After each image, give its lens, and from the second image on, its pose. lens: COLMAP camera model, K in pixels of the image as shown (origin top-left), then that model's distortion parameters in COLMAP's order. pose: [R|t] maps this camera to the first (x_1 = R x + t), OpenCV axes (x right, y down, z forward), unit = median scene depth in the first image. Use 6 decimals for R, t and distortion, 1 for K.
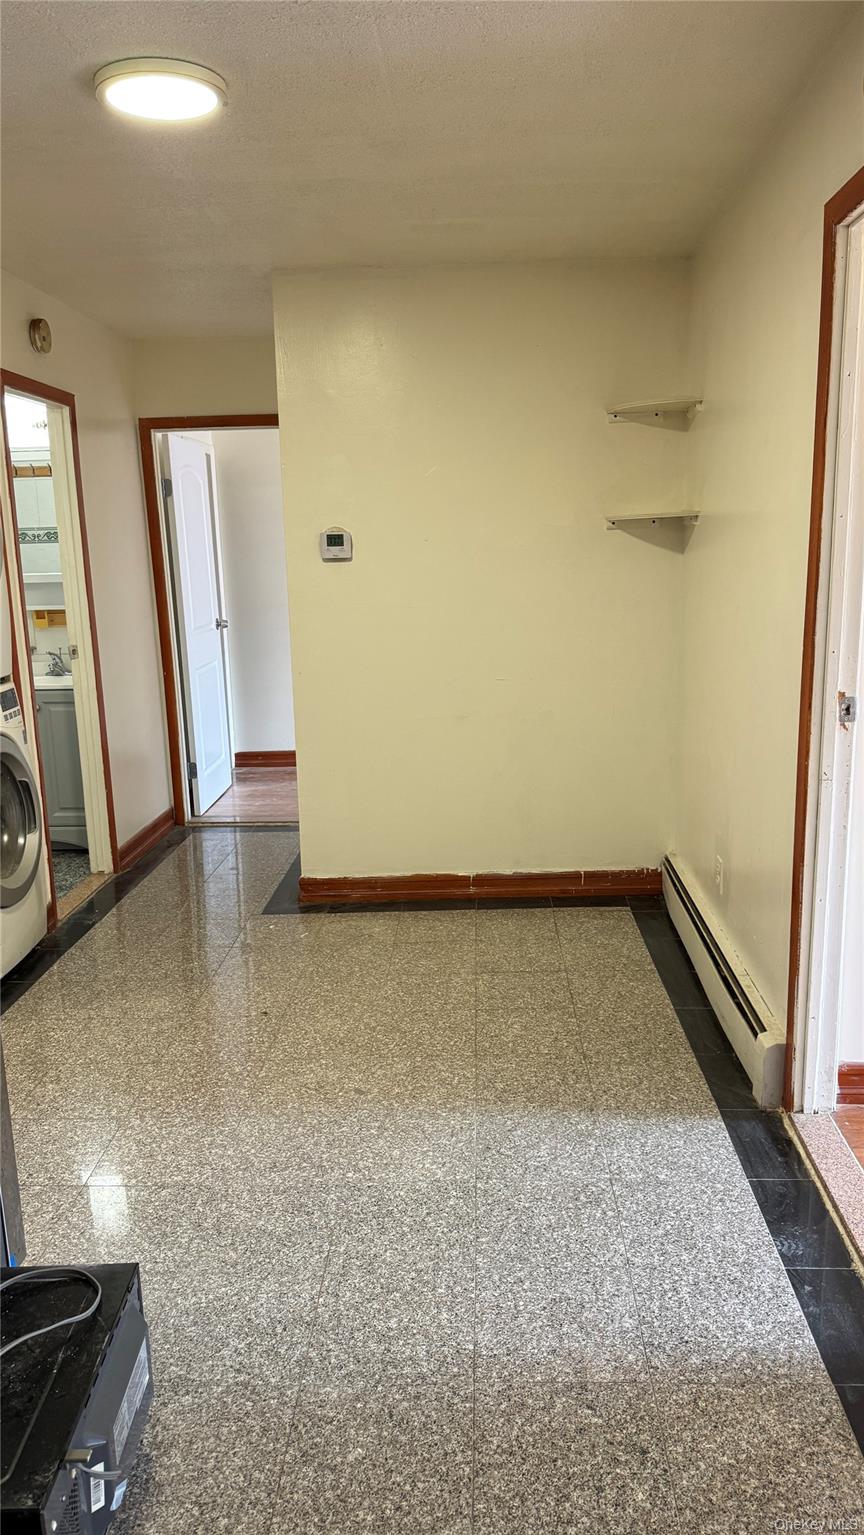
lens RADIAL K [[1077.3, 0, 436.4], [0, 1077.3, 768.2], [0, 0, 1]] dist [0.052750, -0.001068]
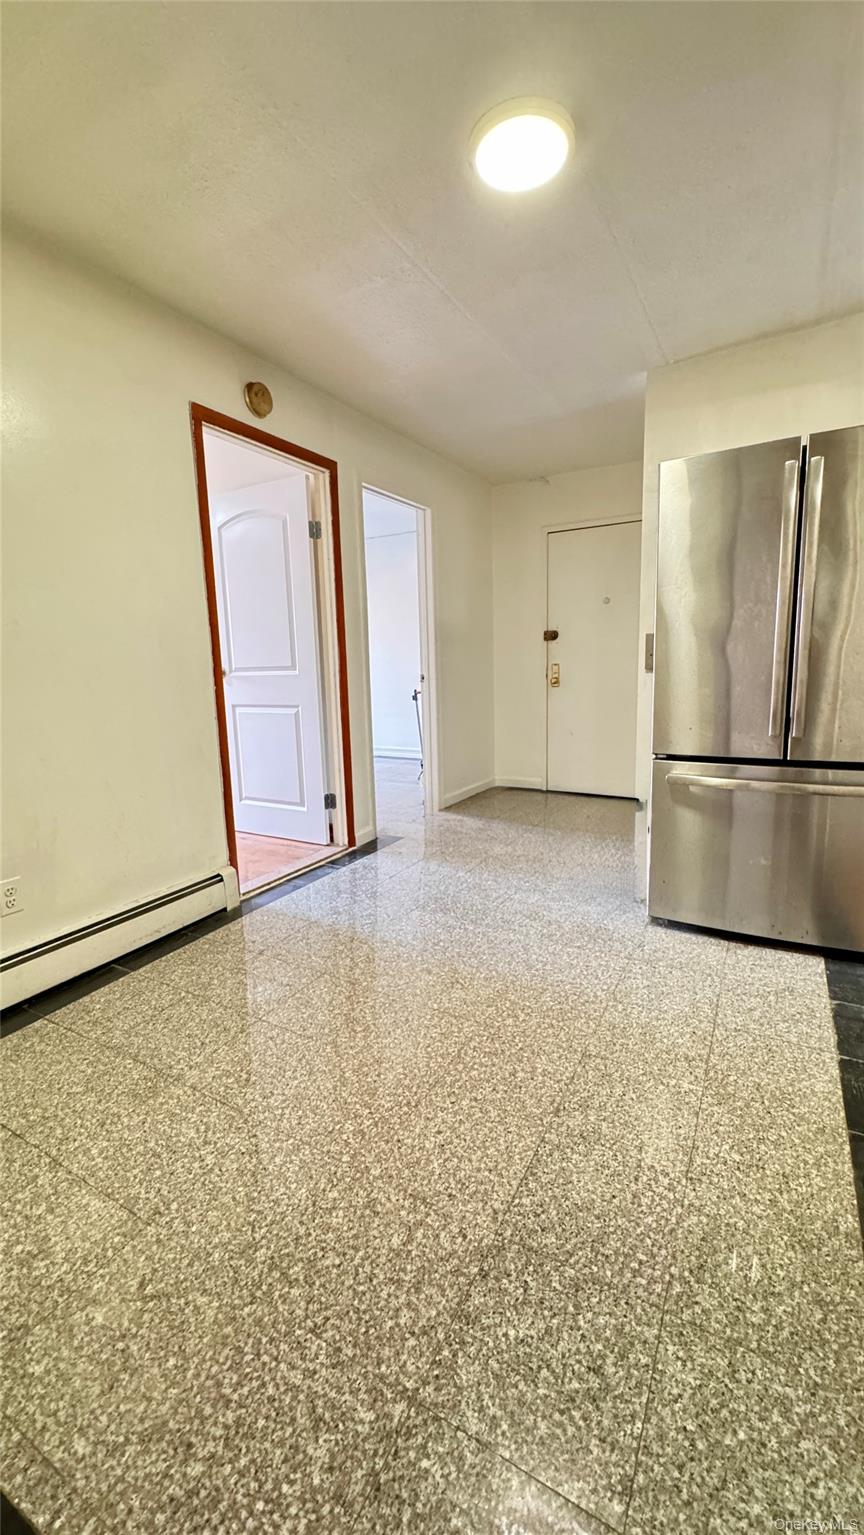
lens RADIAL K [[610.4, 0, 438.8], [0, 610.4, 766.3], [0, 0, 1]] dist [-0.008362, -0.000257]
pose [[-0.893518, -0.029730, 0.448042, -0.385351], [0.138693, 0.930743, 0.338352, -0.168754], [-0.427071, 0.364464, -0.827512, 1.448242]]
